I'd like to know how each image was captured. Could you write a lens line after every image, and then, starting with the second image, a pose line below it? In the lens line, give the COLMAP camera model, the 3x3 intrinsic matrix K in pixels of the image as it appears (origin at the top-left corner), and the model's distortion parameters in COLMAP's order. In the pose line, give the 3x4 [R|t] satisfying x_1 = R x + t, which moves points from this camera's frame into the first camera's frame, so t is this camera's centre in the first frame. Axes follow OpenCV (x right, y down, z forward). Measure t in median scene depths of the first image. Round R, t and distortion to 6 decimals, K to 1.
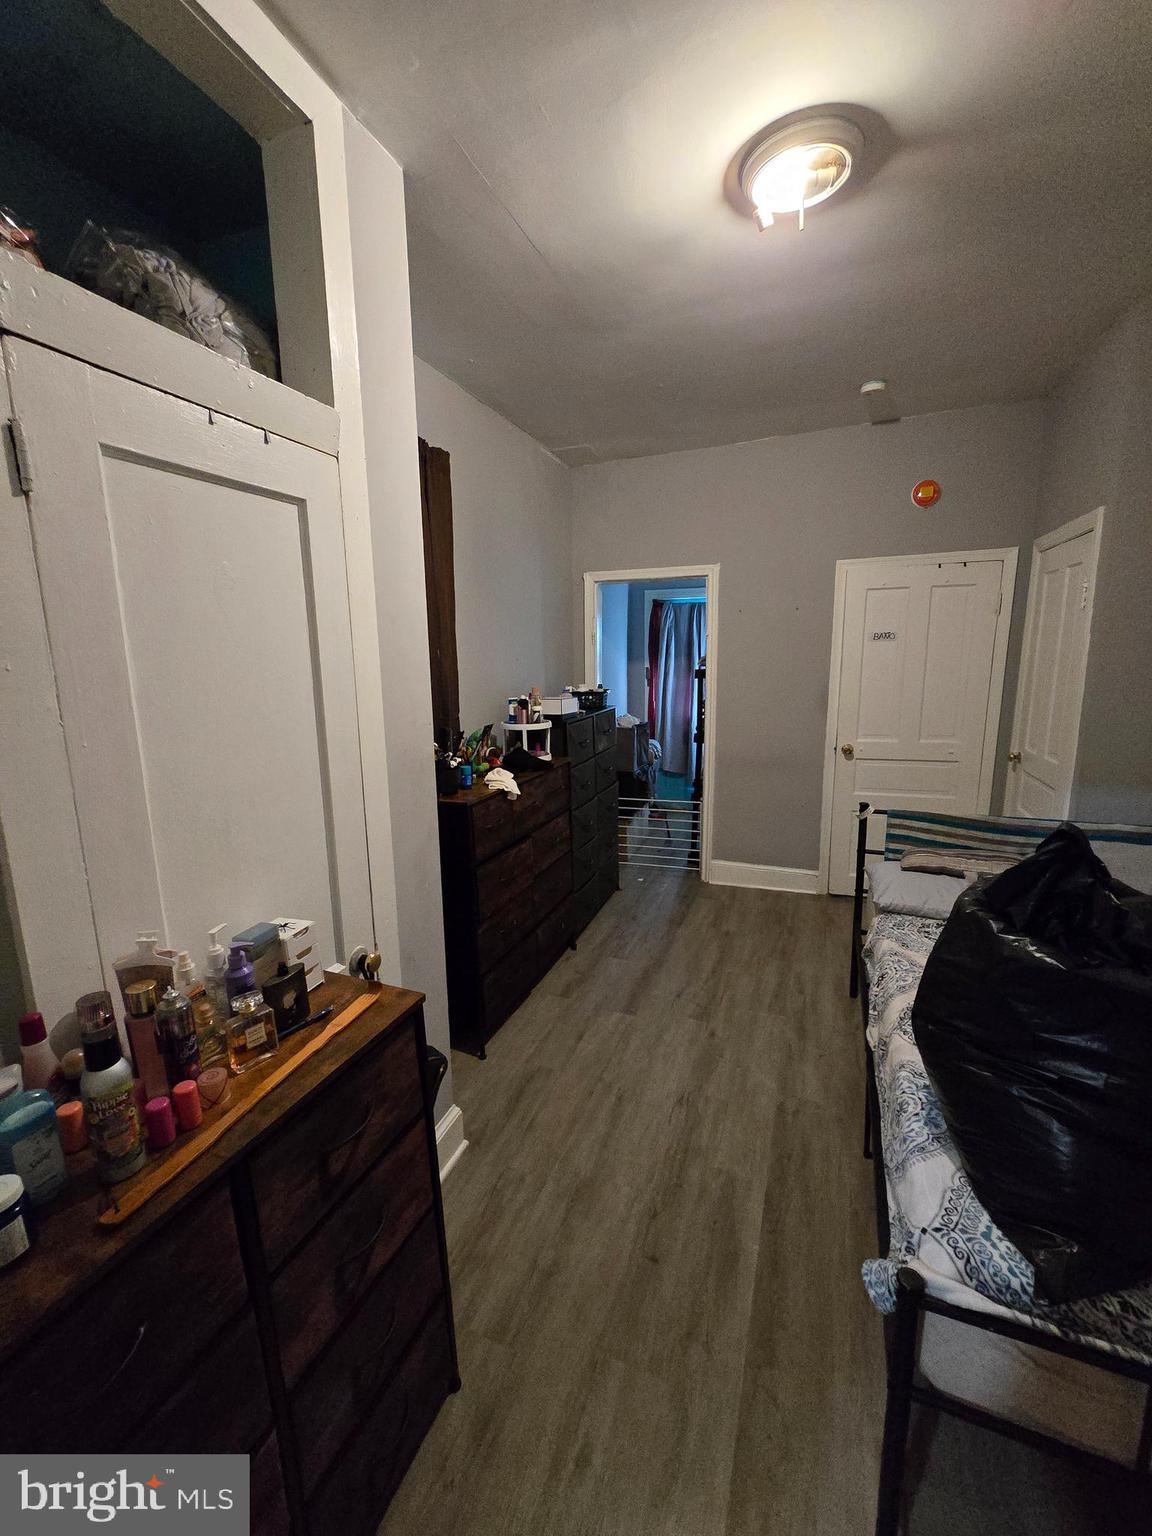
lens RADIAL K [[631.7, 0, 573.4], [0, 631.7, 765.9], [0, 0, 1]] dist [-0.005908, 0.000461]
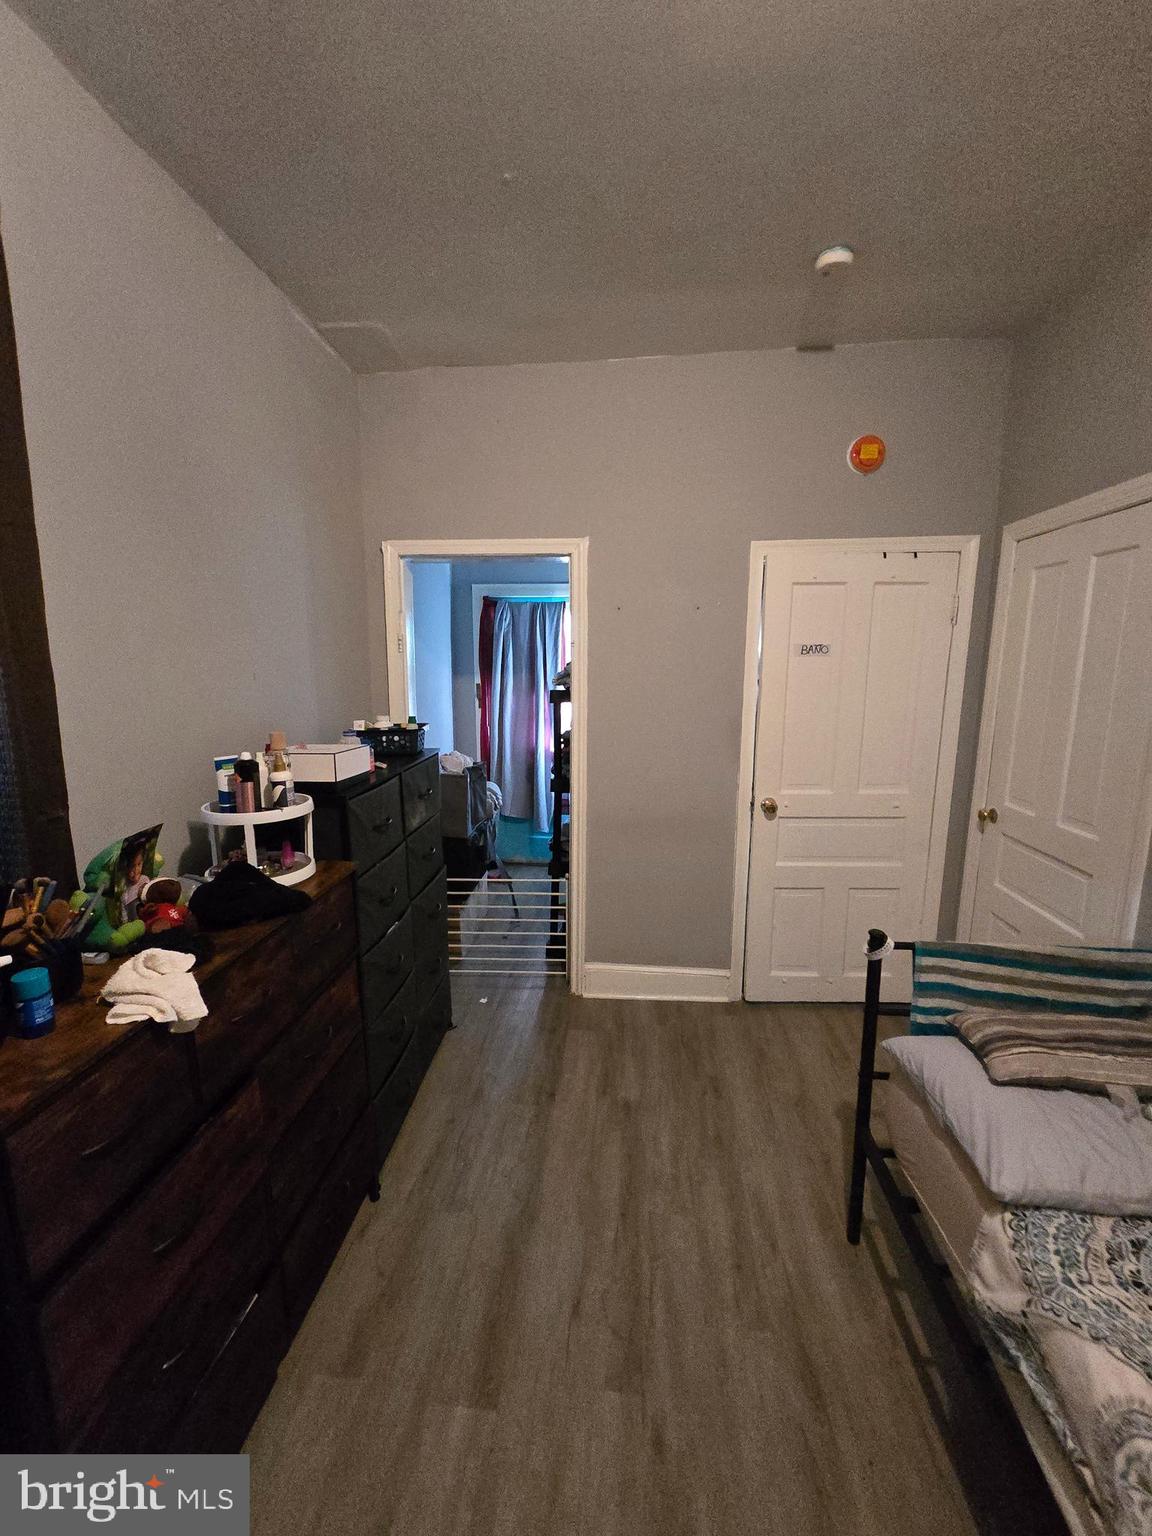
lens RADIAL K [[631.7, 0, 575.0], [0, 631.7, 767.4], [0, 0, 1]] dist [-0.005908, 0.000461]
pose [[0.961008, -0.028670, 0.275031, 0.025476], [0.032250, 0.999444, -0.008501, -0.071742], [-0.274634, 0.017039, 0.961398, 0.374307]]
